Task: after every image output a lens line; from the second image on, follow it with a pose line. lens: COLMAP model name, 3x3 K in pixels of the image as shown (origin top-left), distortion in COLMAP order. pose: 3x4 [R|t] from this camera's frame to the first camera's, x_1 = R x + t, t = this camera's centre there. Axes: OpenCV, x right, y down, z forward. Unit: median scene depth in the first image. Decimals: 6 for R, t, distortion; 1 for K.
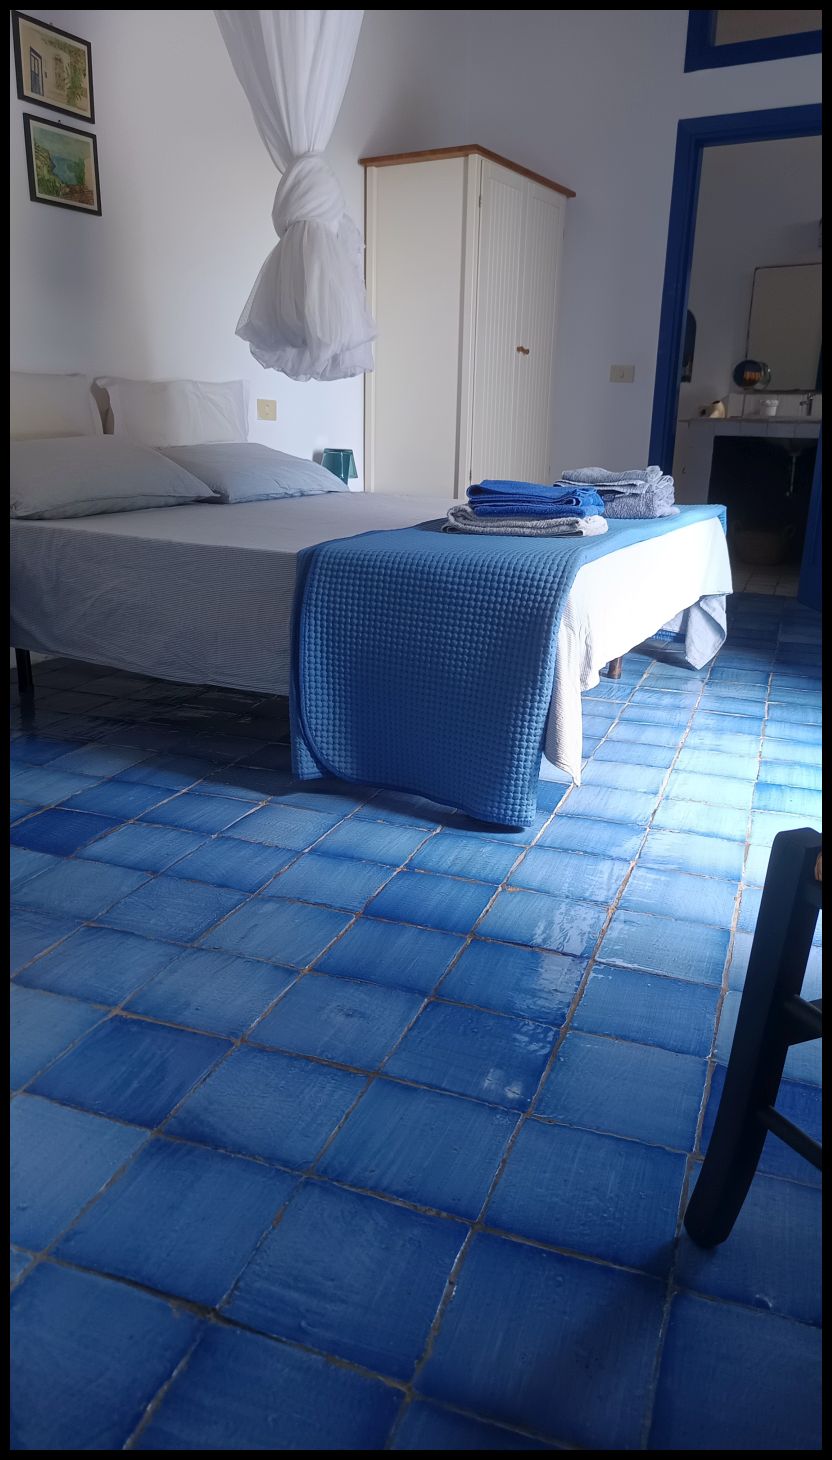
lens RADIAL K [[1012.6, 0, 416.6], [0, 1012.6, 747.0], [0, 0, 1]] dist [-0.005458, 0.000246]
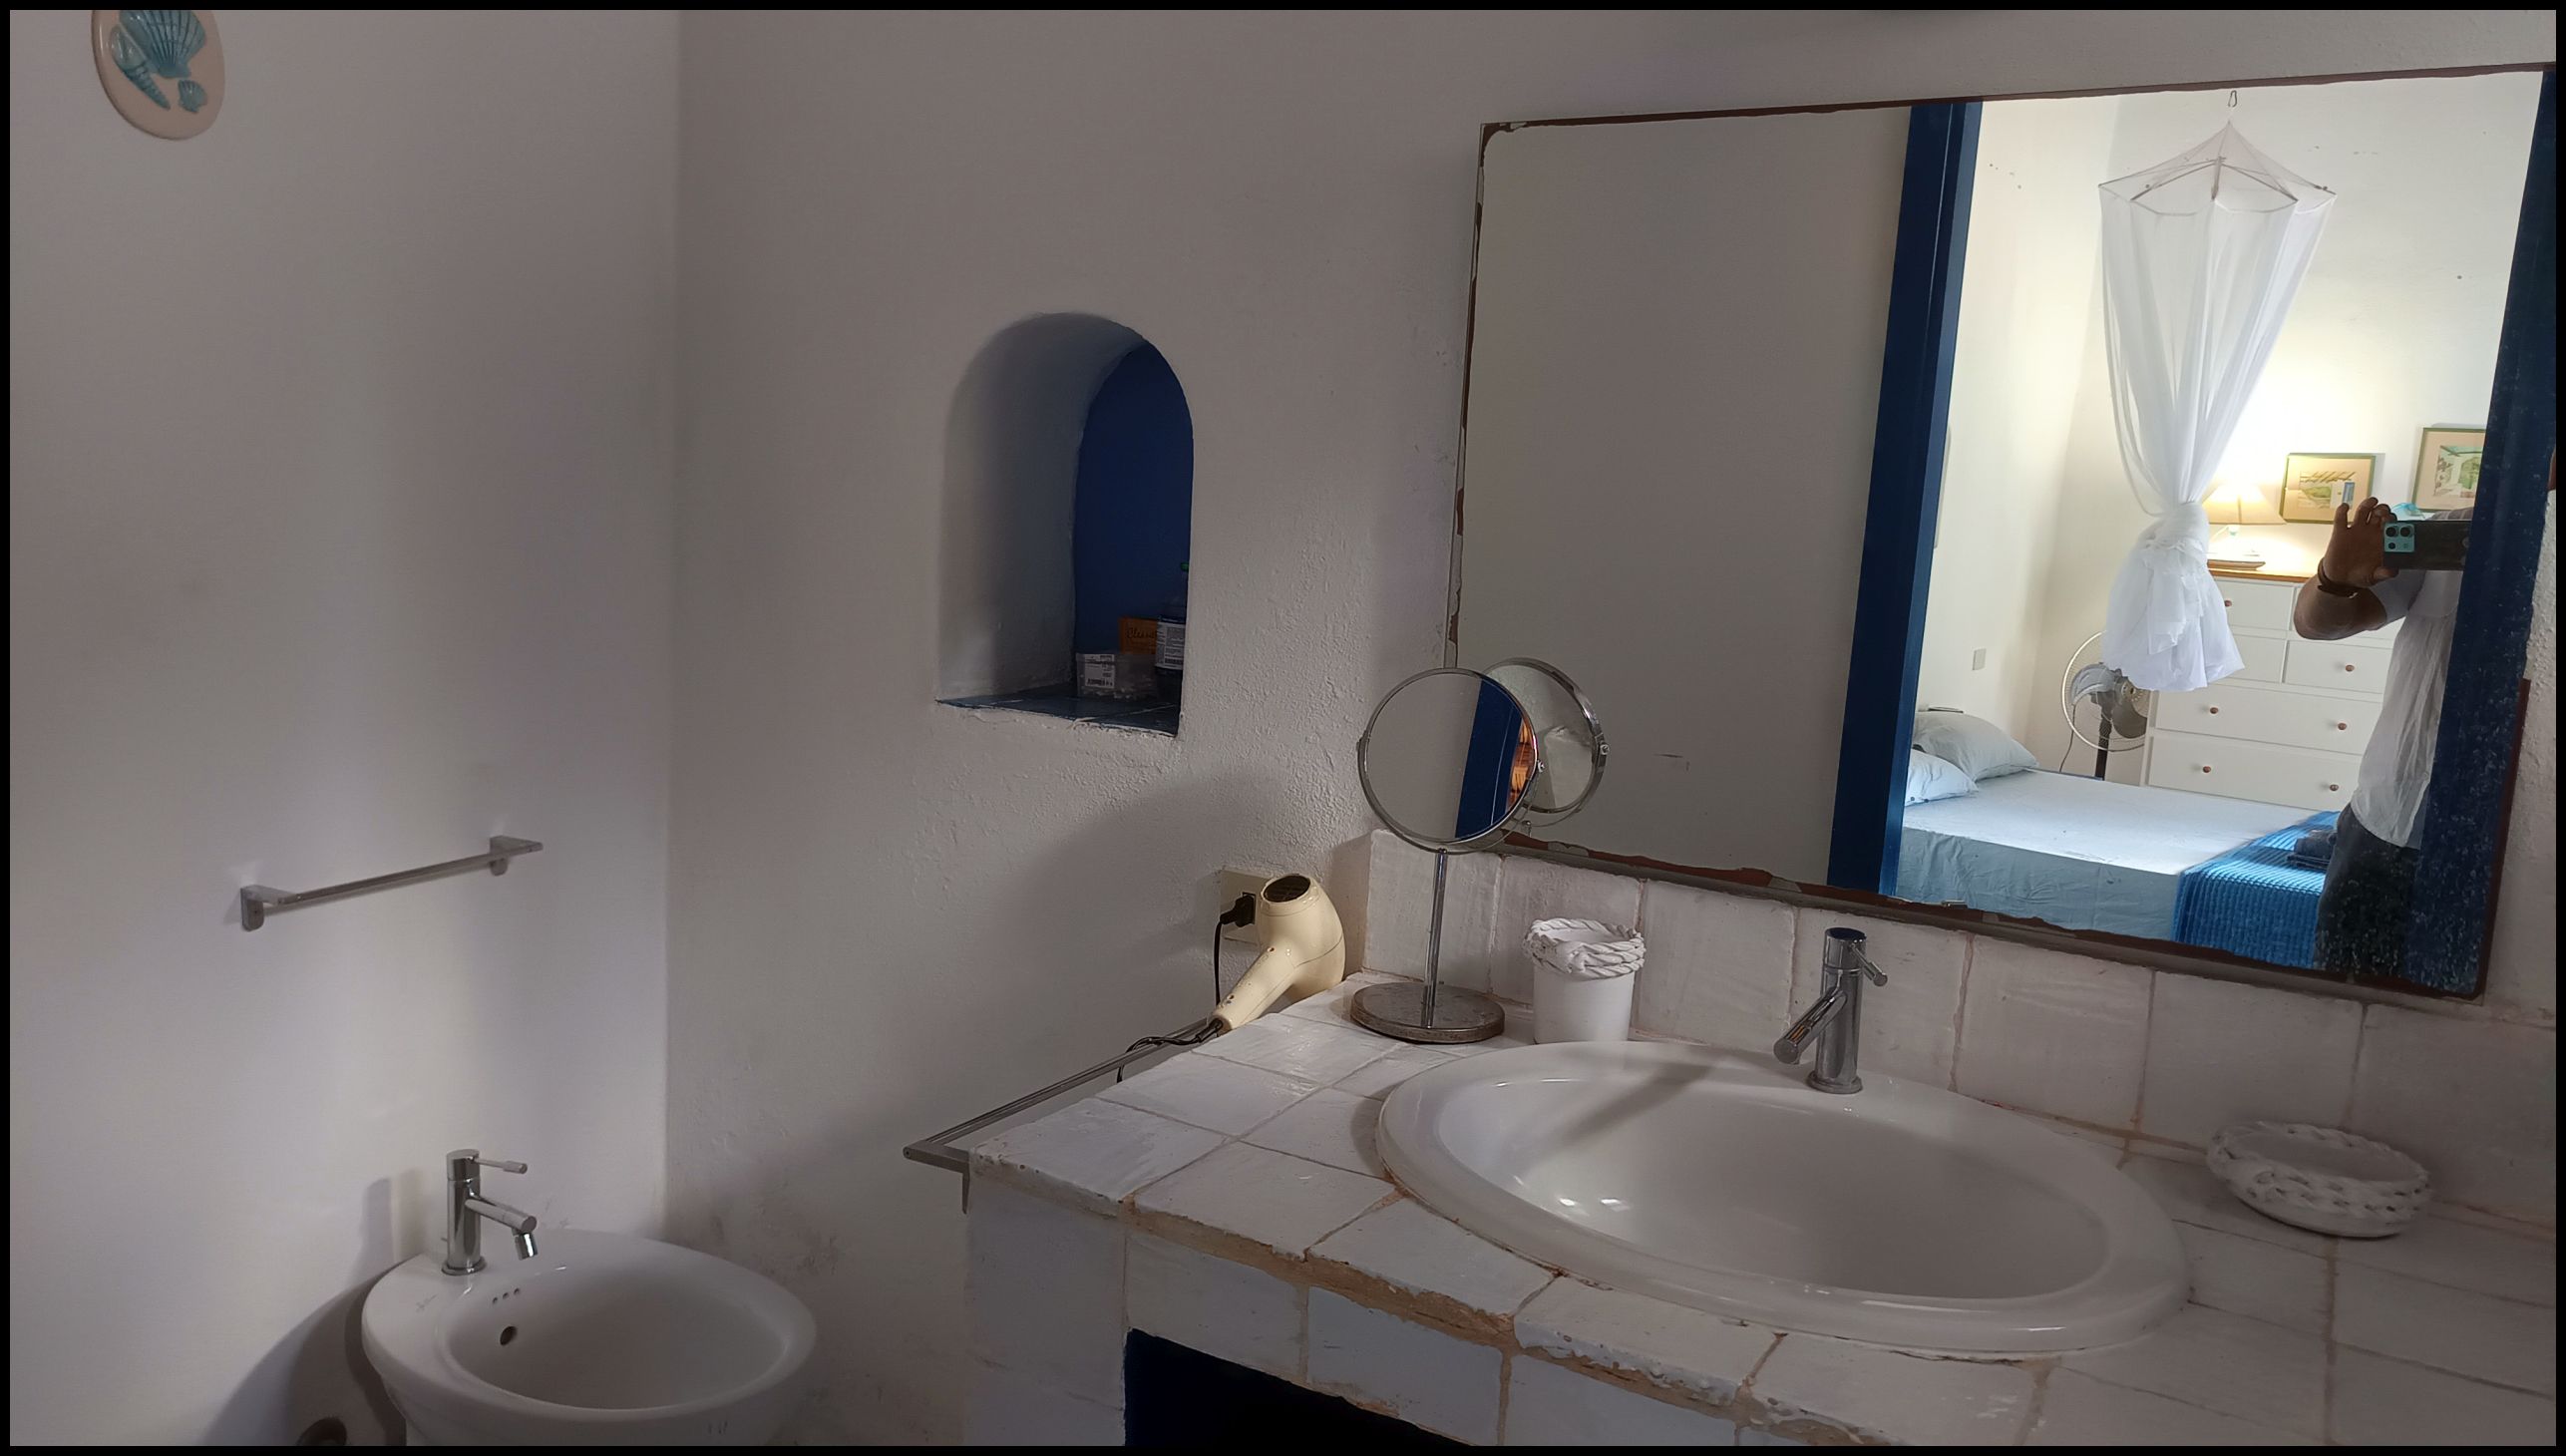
lens RADIAL K [[1779.6, 0, 1273.5], [0, 1779.6, 726.2], [0, 0, 1]] dist [-0.005458, 0.000246]
pose [[0.997897, 0.022630, 0.060740, 0.536959], [-0.013512, 0.989116, -0.146518, -0.632191], [-0.063394, 0.145389, 0.987341, 1.379845]]
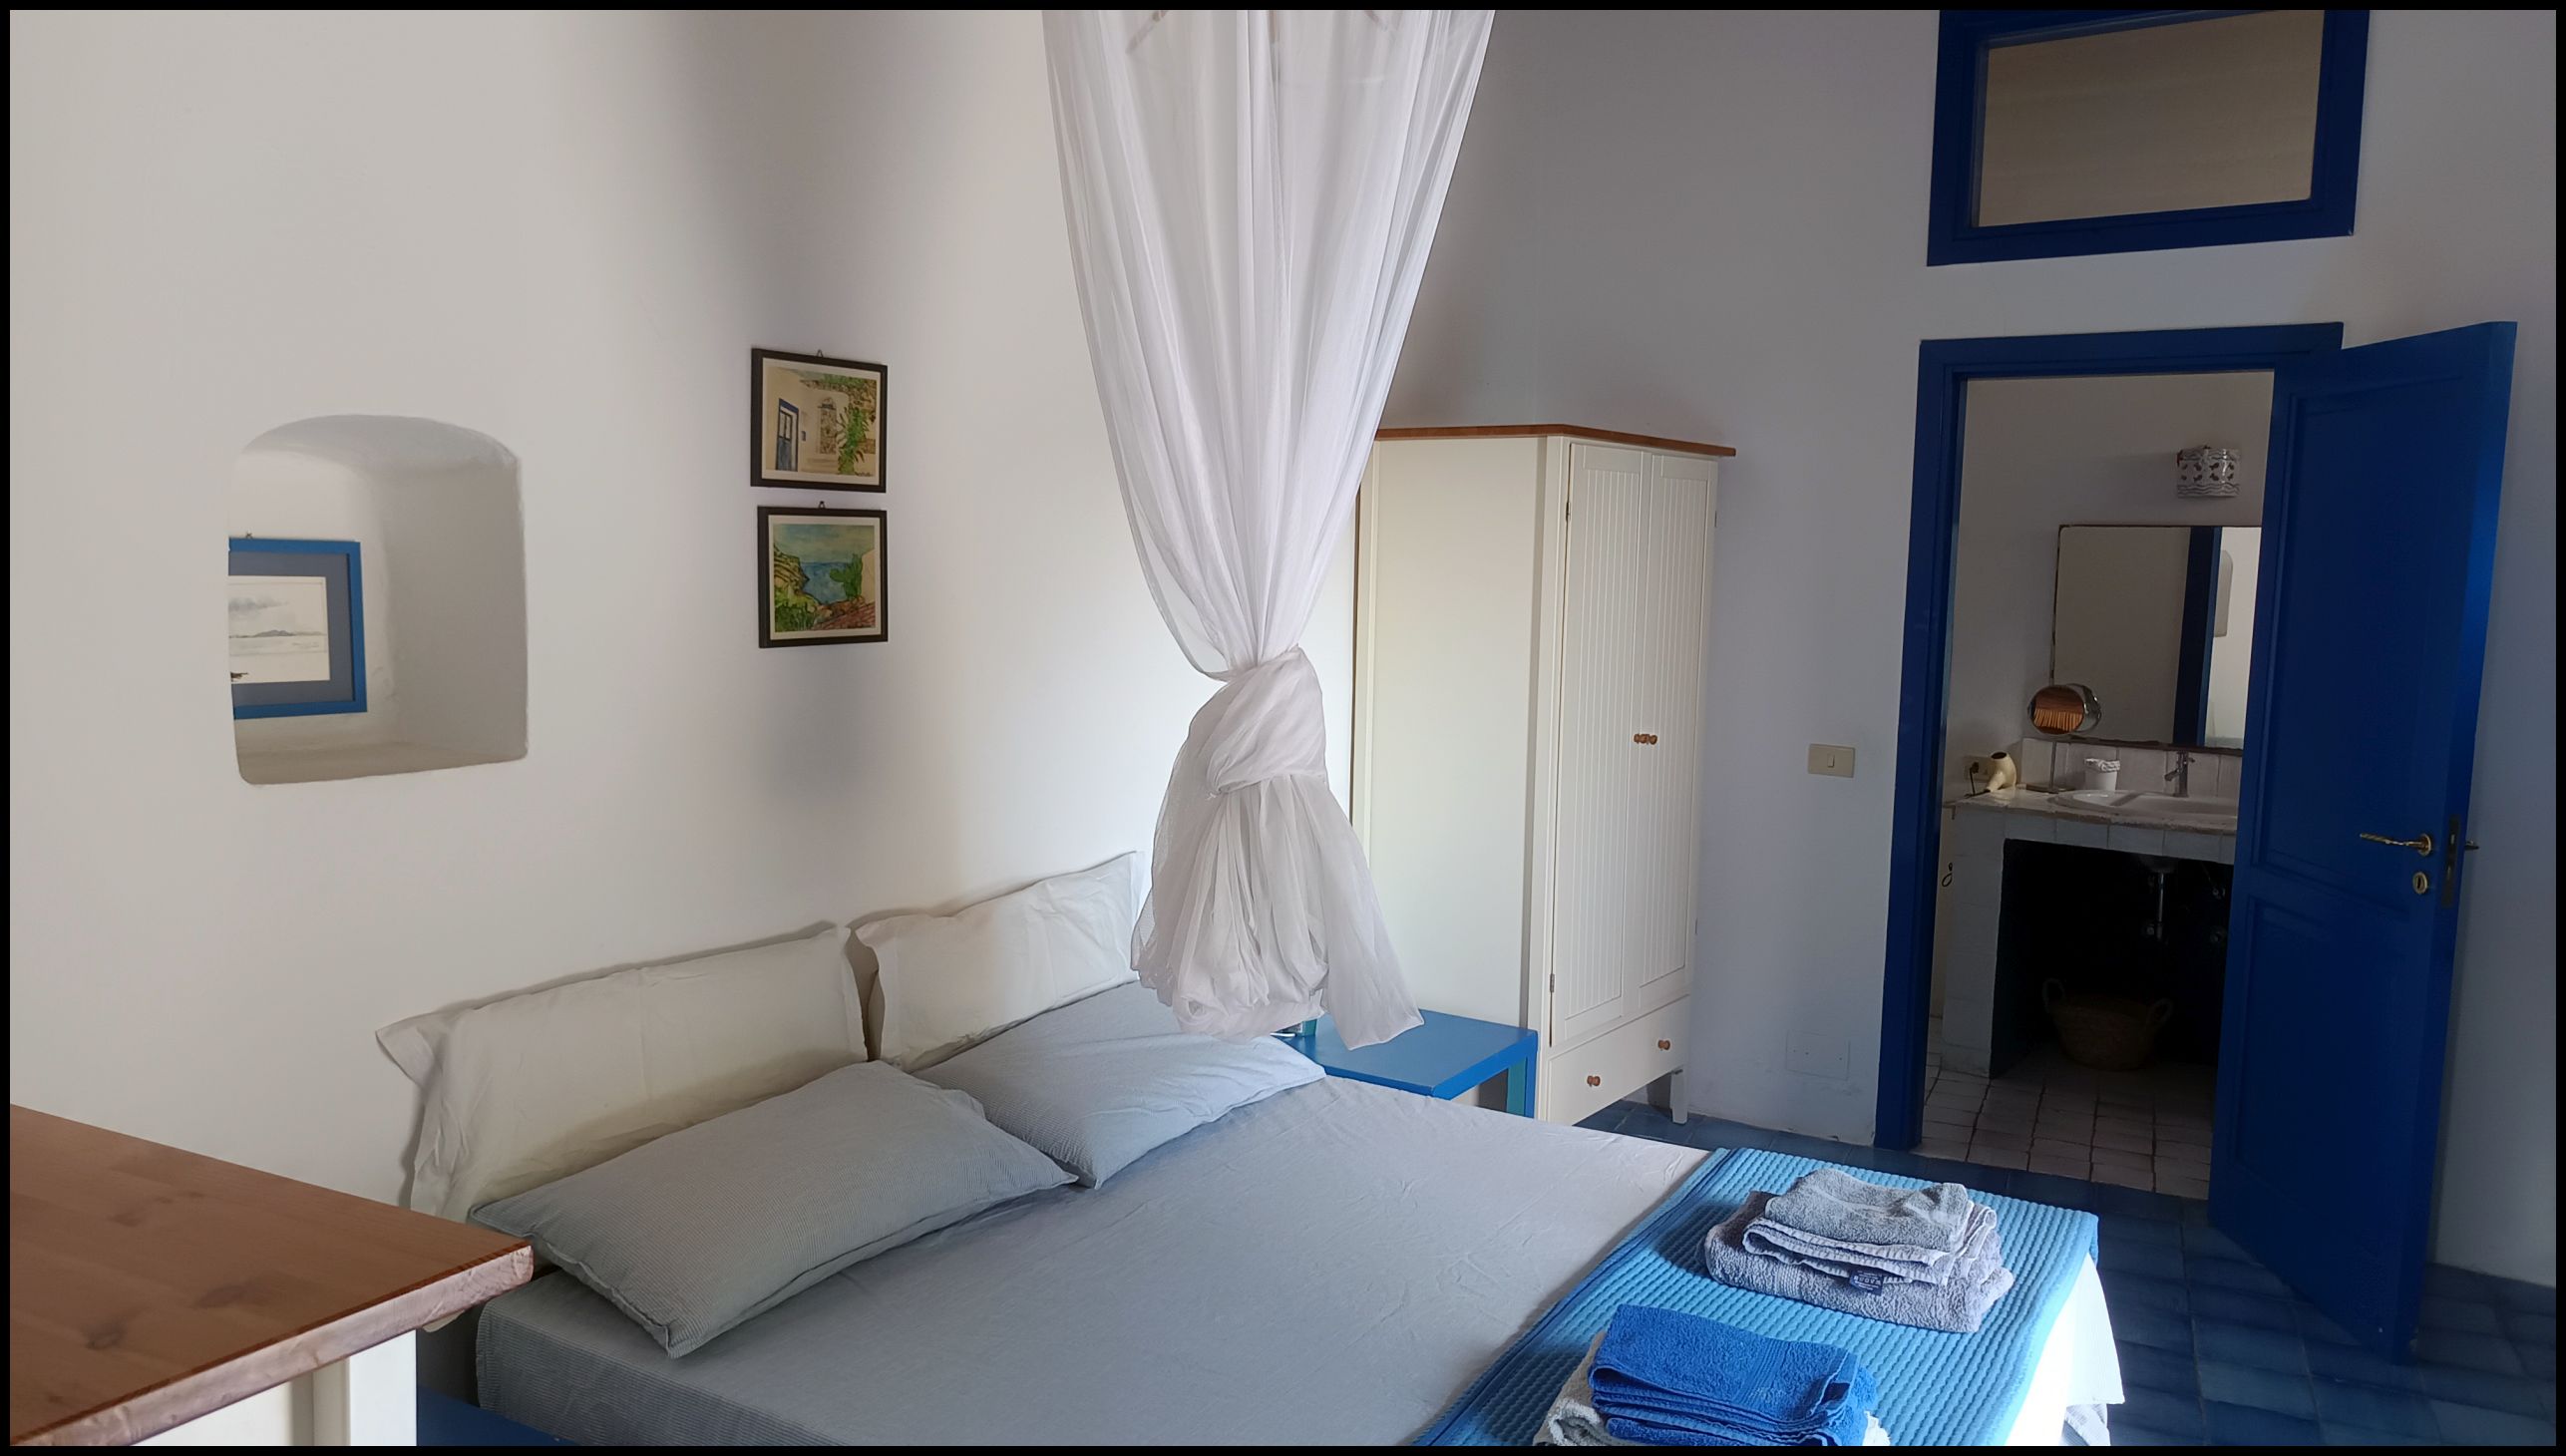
lens RADIAL K [[1792.8, 0, 1283.0], [0, 1792.8, 728.0], [0, 0, 1]] dist [-0.004773, -0.000065]
pose [[0.997198, 0.007108, -0.074472, -0.025159], [-0.022626, 0.977509, -0.209678, -0.285925], [0.071307, 0.210775, 0.974930, 0.078238]]
